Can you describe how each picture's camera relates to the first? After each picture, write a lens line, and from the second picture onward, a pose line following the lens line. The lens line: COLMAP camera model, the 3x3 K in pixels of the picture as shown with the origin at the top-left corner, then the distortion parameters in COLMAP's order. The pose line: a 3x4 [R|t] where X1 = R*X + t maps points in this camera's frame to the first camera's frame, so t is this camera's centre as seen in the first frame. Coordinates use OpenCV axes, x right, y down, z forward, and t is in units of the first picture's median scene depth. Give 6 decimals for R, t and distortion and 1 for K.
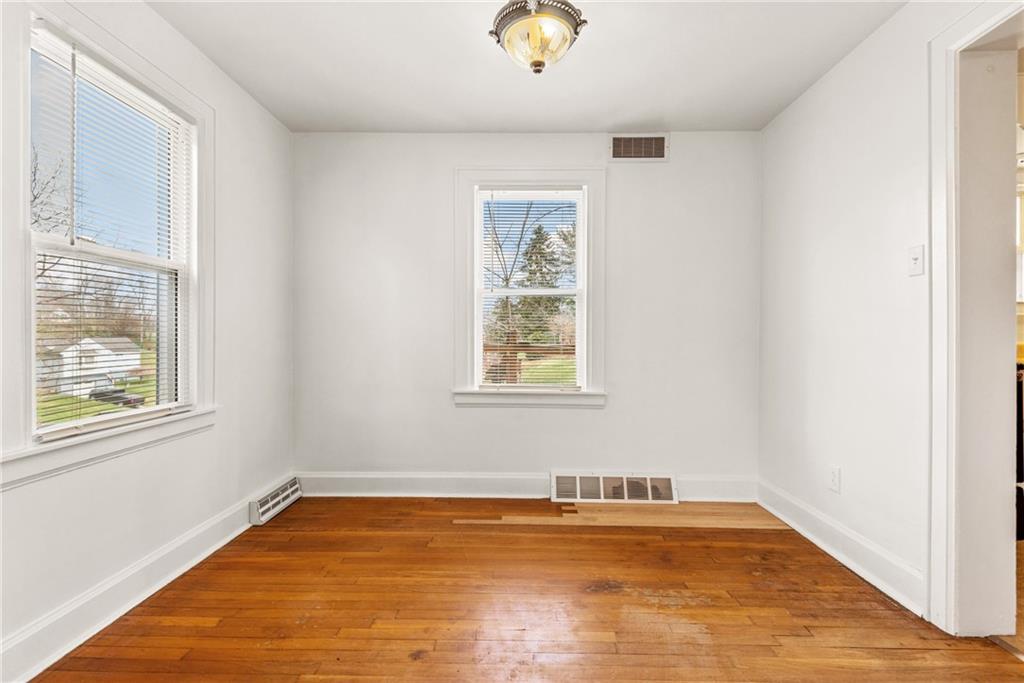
lens RADIAL K [[465.7, 0, 512.0], [0, 465.7, 341.5], [0, 0, 1]] dist [0.033974, -0.029194]
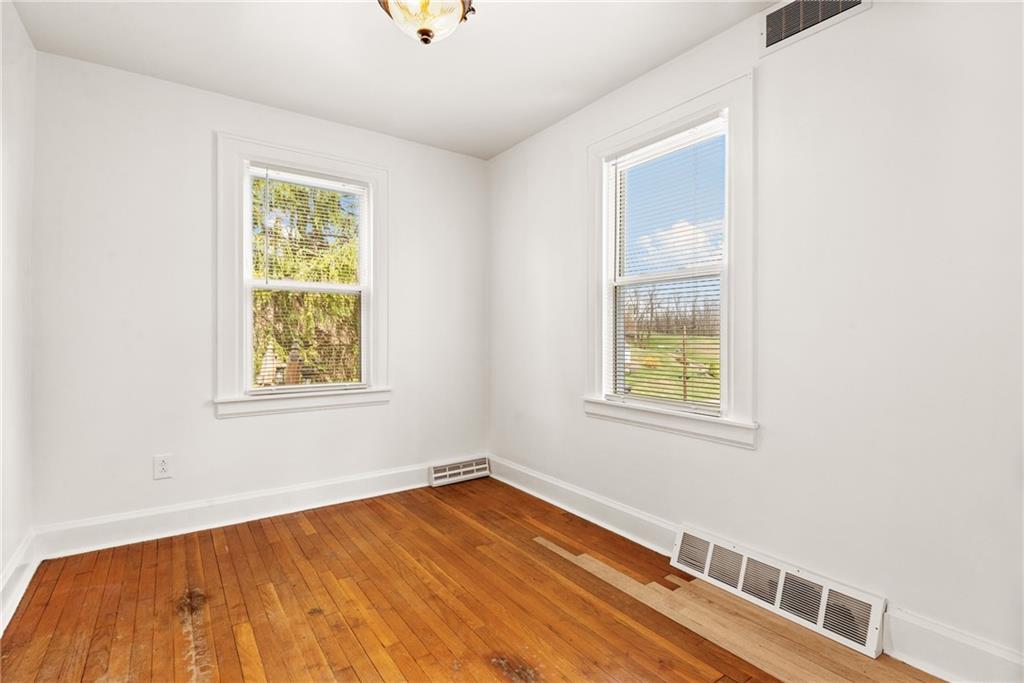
lens RADIAL K [[477.6, 0, 512.0], [0, 477.6, 341.5], [0, 0, 1]] dist [0.020903, -0.029431]
pose [[0.590535, 0.007373, -0.806979, 0.590276], [-0.007916, 0.999963, 0.003344, -0.003148], [0.806973, 0.004413, 0.590571, 0.396998]]
